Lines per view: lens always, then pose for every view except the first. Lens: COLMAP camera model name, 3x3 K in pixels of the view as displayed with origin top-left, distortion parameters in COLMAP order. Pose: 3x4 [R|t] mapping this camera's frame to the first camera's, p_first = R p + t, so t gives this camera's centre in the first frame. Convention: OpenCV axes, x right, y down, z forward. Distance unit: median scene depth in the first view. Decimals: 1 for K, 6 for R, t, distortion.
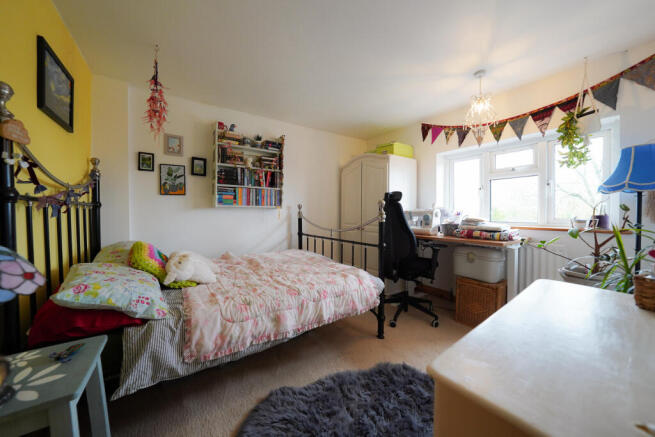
lens RADIAL K [[231.0, 0, 327.6], [0, 231.0, 216.2], [0, 0, 1]] dist [-0.027194, 0.006854]
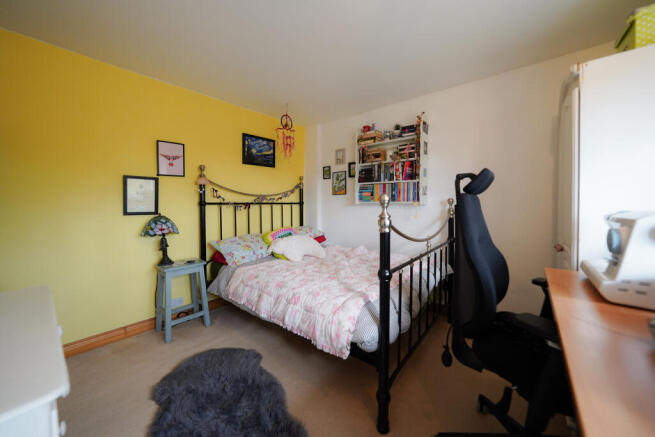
lens RADIAL K [[231.0, 0, 327.6], [0, 231.0, 216.2], [0, 0, 1]] dist [-0.027194, 0.006854]
pose [[0.267524, 0.056982, -0.961865, 0.574698], [-0.014130, 0.998375, 0.055215, -0.039074], [0.963448, -0.001180, 0.267894, 0.549755]]
